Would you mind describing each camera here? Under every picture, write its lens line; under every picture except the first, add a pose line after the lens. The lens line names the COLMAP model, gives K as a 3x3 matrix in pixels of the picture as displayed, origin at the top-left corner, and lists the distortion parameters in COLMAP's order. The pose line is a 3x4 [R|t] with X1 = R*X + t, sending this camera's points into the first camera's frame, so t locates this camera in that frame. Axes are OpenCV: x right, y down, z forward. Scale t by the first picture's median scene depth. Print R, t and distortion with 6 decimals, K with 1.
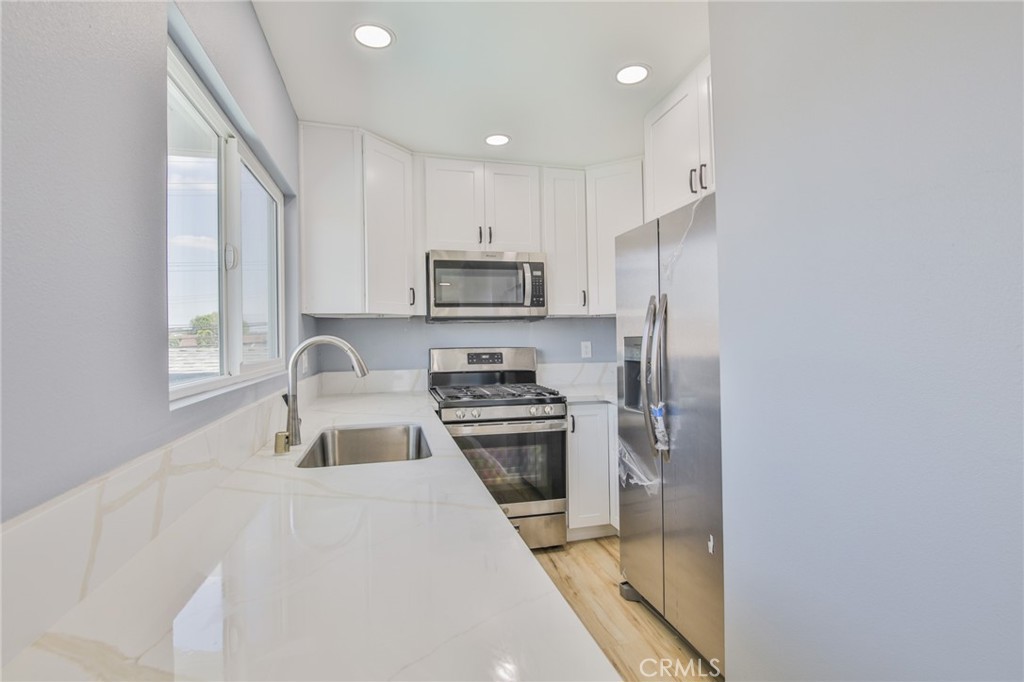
lens RADIAL K [[467.5, 0, 510.2], [0, 467.5, 344.6], [0, 0, 1]] dist [-0.012277, -0.005155]
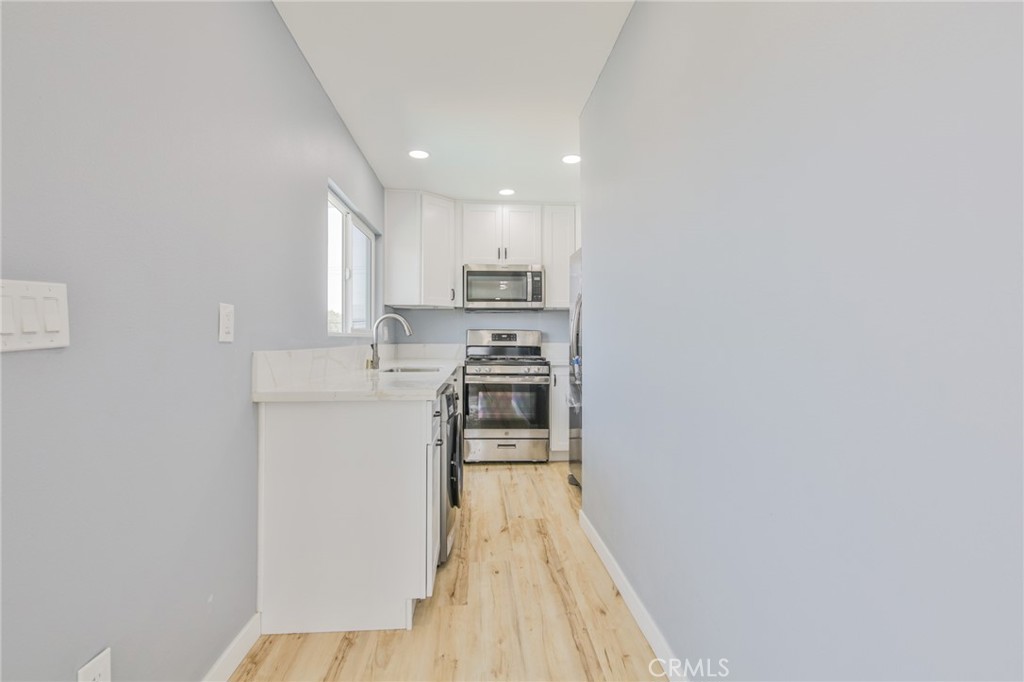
lens RADIAL K [[467.5, 0, 513.6], [0, 467.5, 346.0], [0, 0, 1]] dist [-0.012277, -0.005155]
pose [[0.984128, 0.019837, -0.176347, 0.257794], [-0.019076, 0.999800, 0.006011, 0.052836], [0.176431, -0.002552, 0.984310, -0.474825]]
